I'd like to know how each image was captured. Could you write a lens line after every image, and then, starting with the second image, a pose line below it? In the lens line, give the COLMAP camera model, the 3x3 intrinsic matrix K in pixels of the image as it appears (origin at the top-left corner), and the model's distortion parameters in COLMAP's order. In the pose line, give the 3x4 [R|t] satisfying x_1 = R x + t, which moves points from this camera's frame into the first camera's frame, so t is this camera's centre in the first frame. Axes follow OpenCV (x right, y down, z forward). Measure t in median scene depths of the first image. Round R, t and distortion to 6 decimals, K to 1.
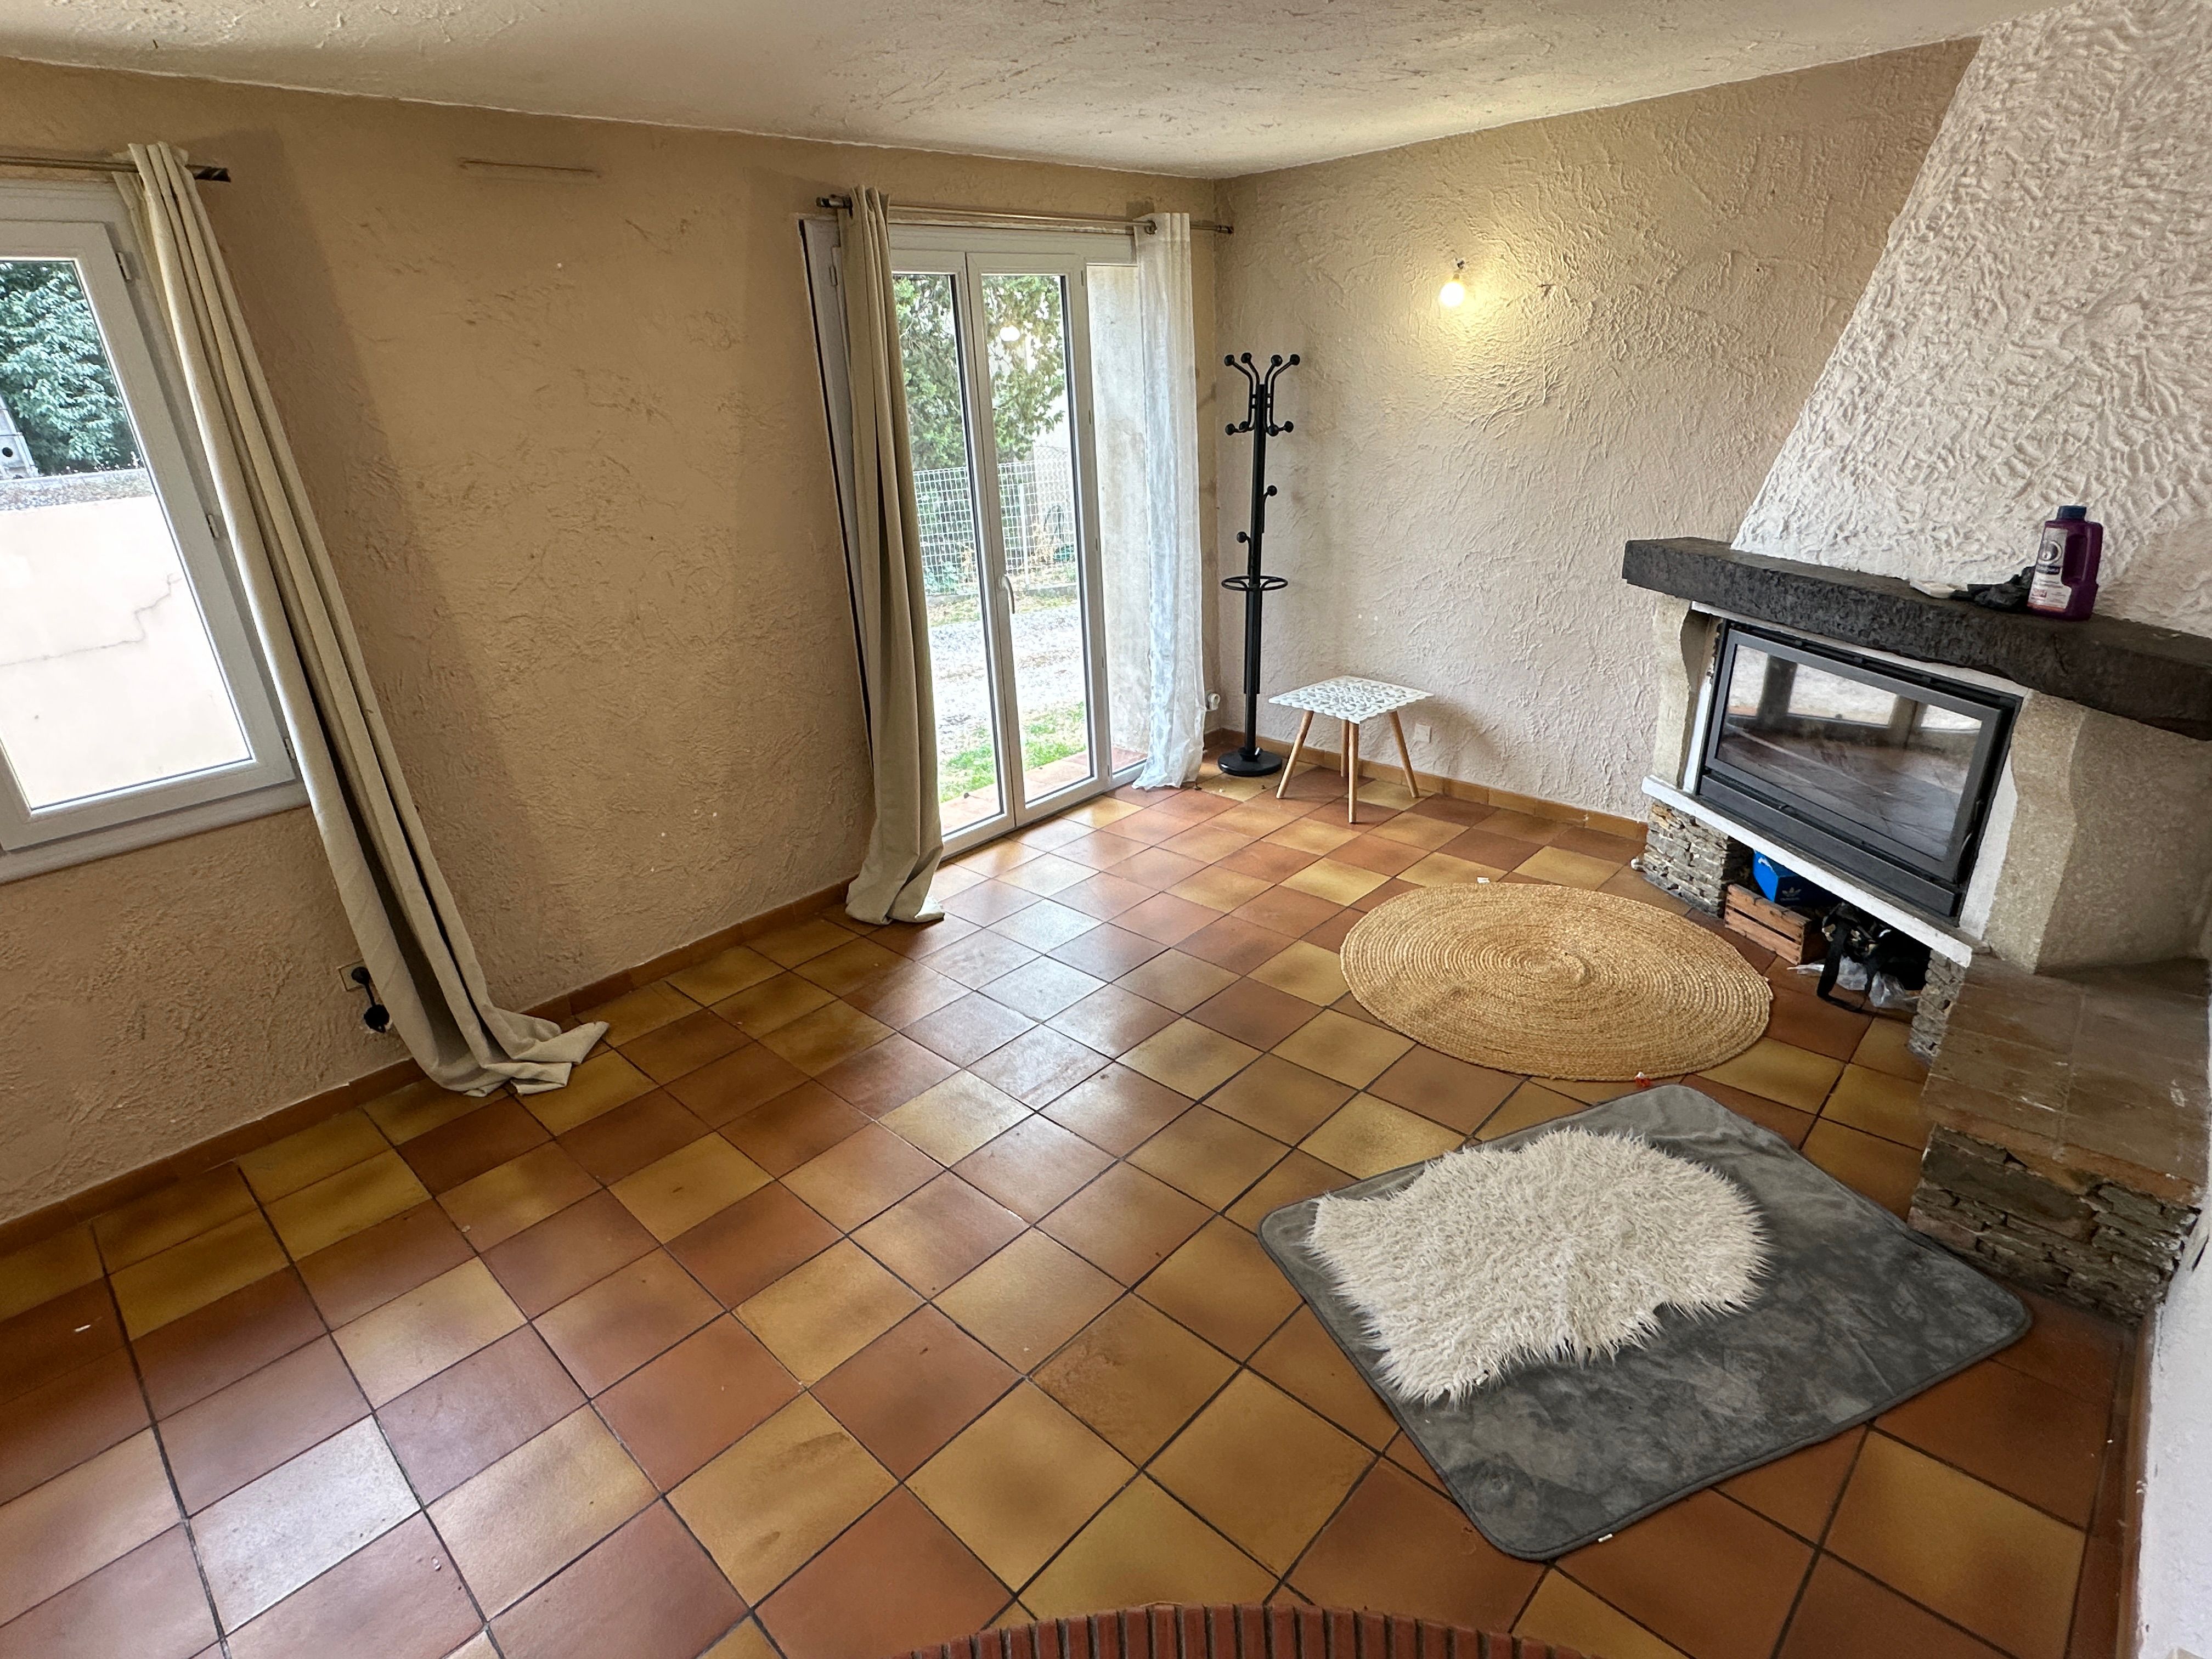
lens RADIAL K [[1140.8, 0, 1105.7], [0, 1140.8, 839.8], [0, 0, 1]] dist [0.000457, 0.000213]
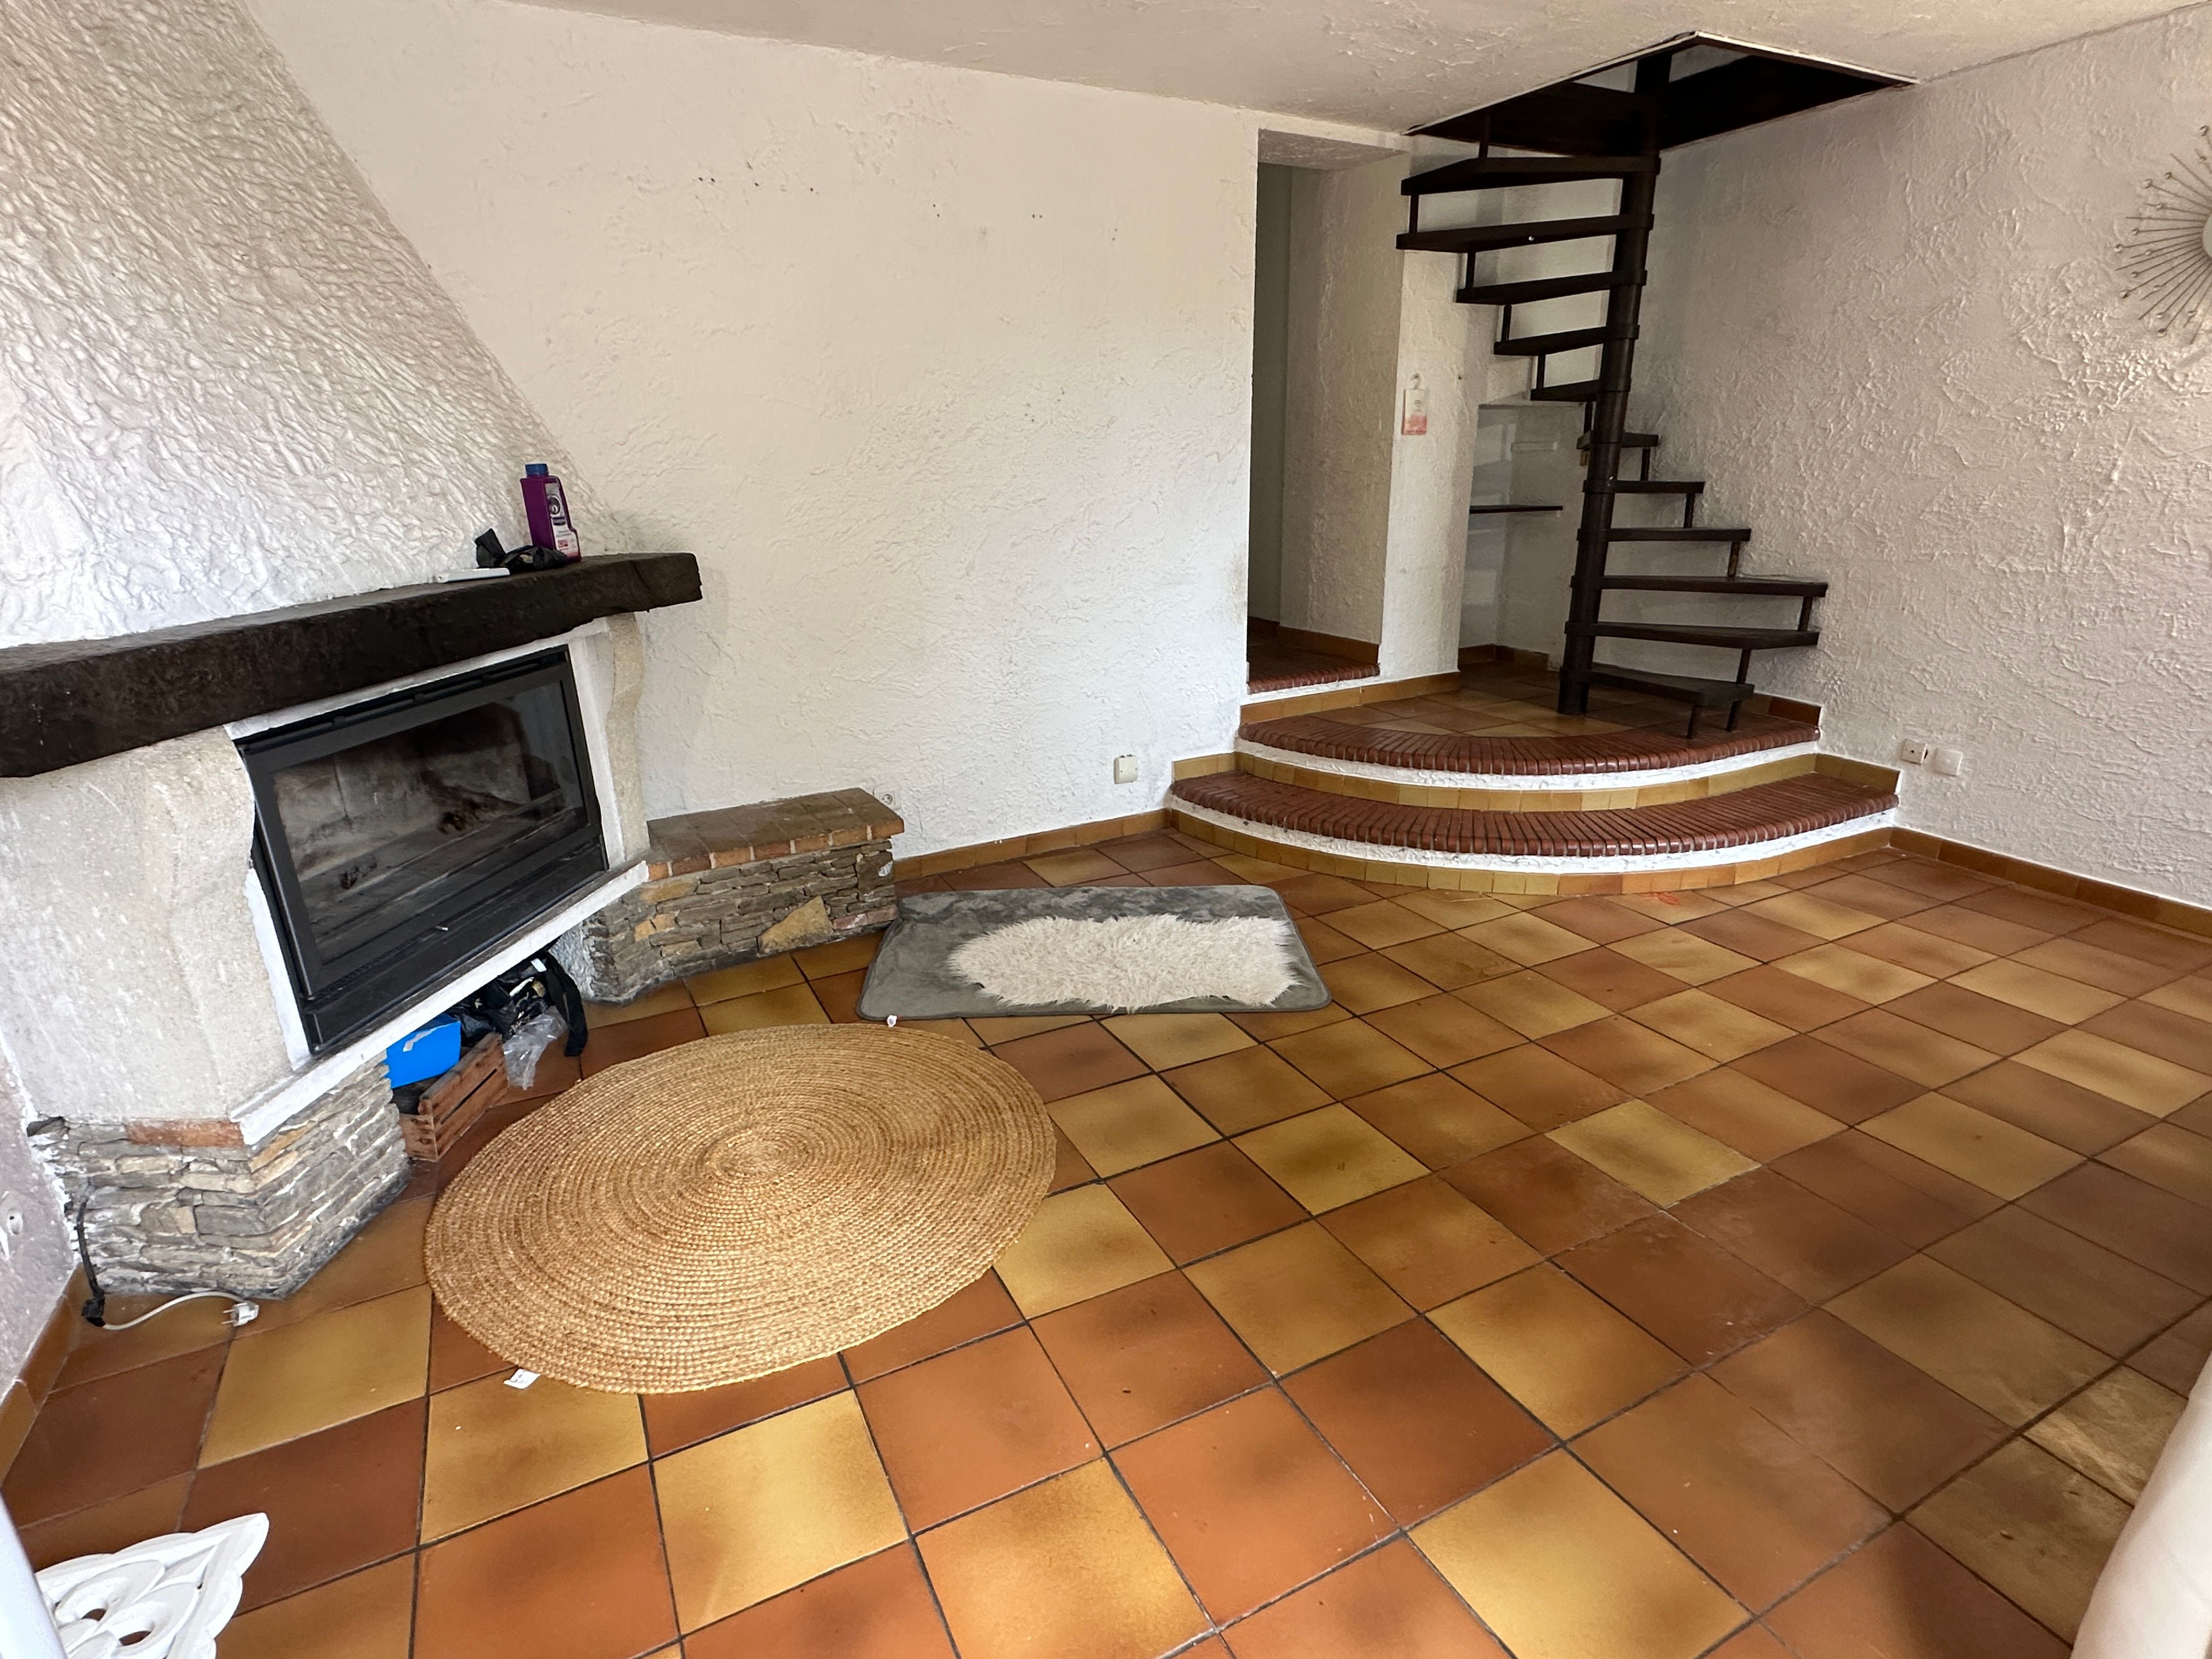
lens RADIAL K [[1140.8, 0, 1099.2], [0, 1140.8, 824.3], [0, 0, 1]] dist [0.000457, 0.000213]
pose [[-0.938837, -0.045776, 0.341307, -0.031088], [0.190143, 0.757431, 0.624615, -0.492037], [-0.287109, 0.651308, -0.702400, 1.499643]]
